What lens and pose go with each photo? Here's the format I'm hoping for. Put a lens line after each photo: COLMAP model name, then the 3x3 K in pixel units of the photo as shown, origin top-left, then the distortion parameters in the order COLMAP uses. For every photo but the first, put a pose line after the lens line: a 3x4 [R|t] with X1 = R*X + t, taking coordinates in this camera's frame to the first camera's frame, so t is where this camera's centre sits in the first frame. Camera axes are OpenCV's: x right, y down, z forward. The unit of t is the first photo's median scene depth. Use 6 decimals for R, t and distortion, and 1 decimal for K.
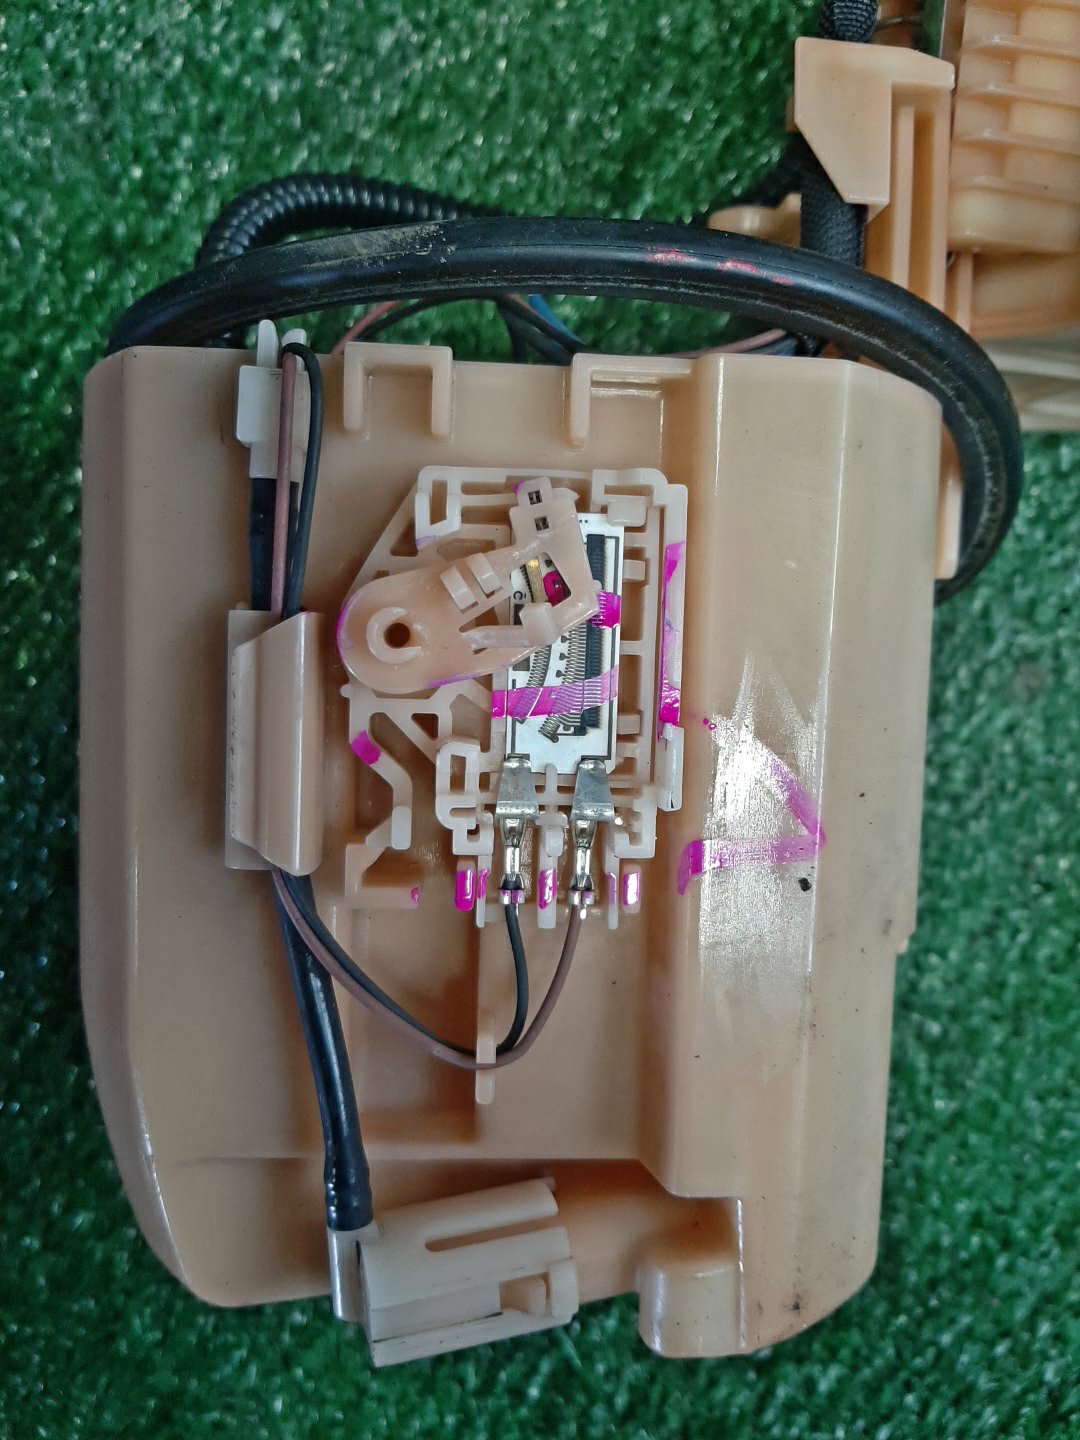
lens RADIAL K [[1133.3, 0, 540.0], [0, 1133.3, 720.0], [0, 0, 1]] dist [0.052313, -0.110919]
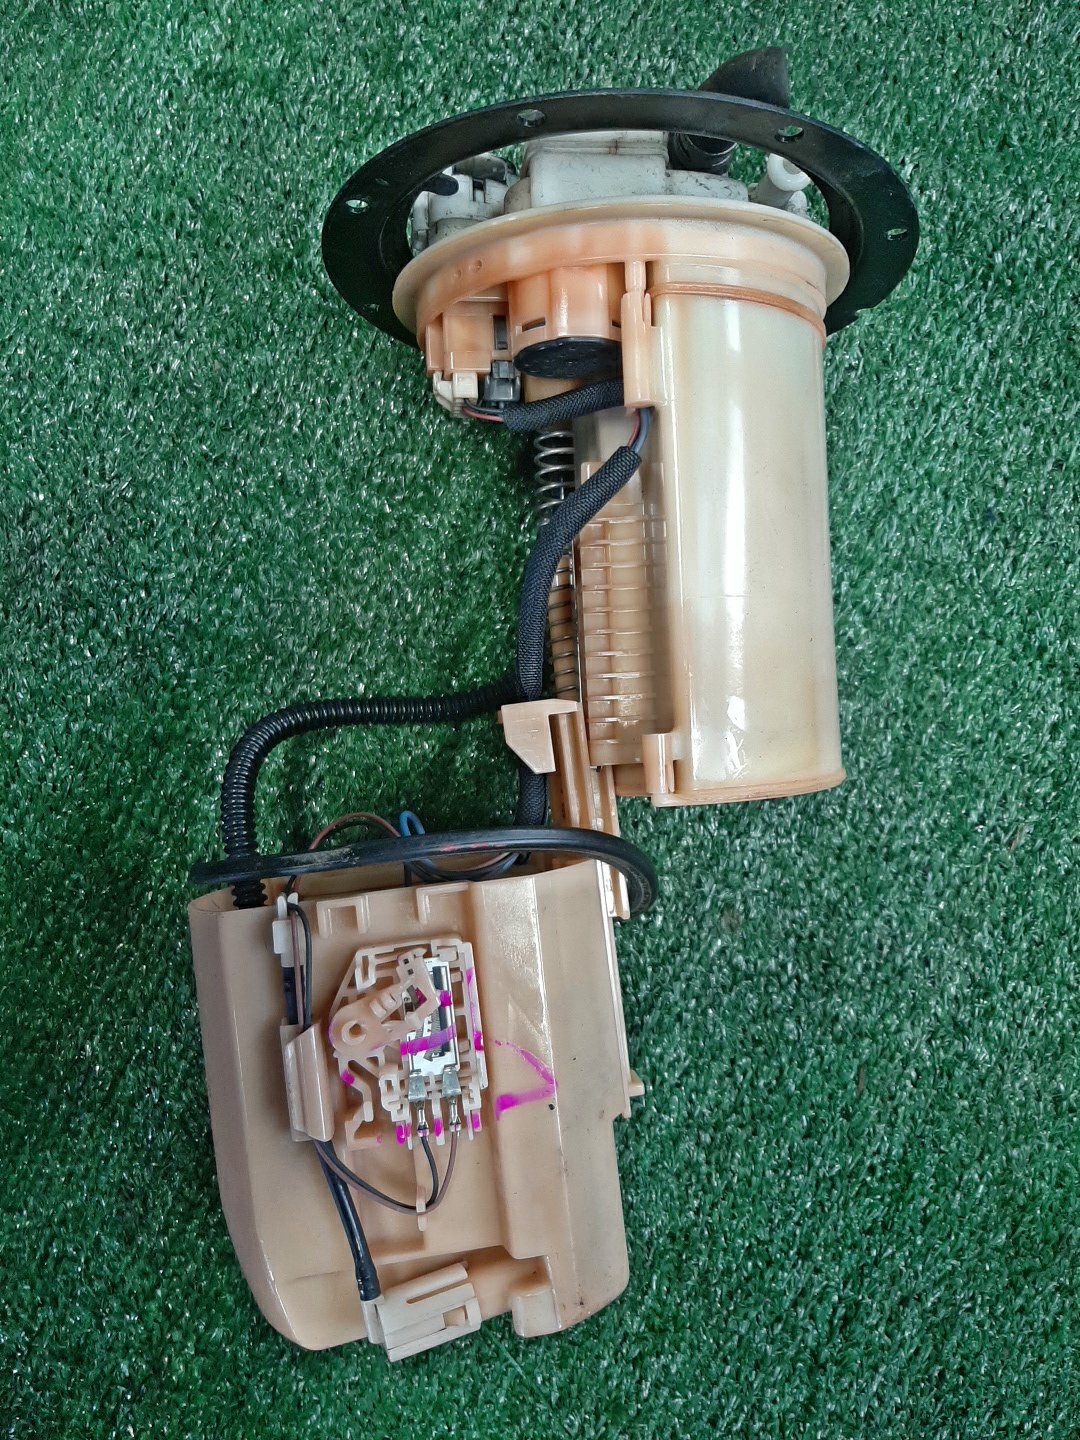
lens RADIAL K [[1133.3, 0, 540.0], [0, 1133.3, 720.0], [0, 0, 1]] dist [0.052313, -0.110919]
pose [[0.988699, -0.146063, 0.033751, 0.242221], [0.148334, 0.985756, -0.079256, -0.424996], [-0.021694, 0.083367, 0.996283, -1.273412]]
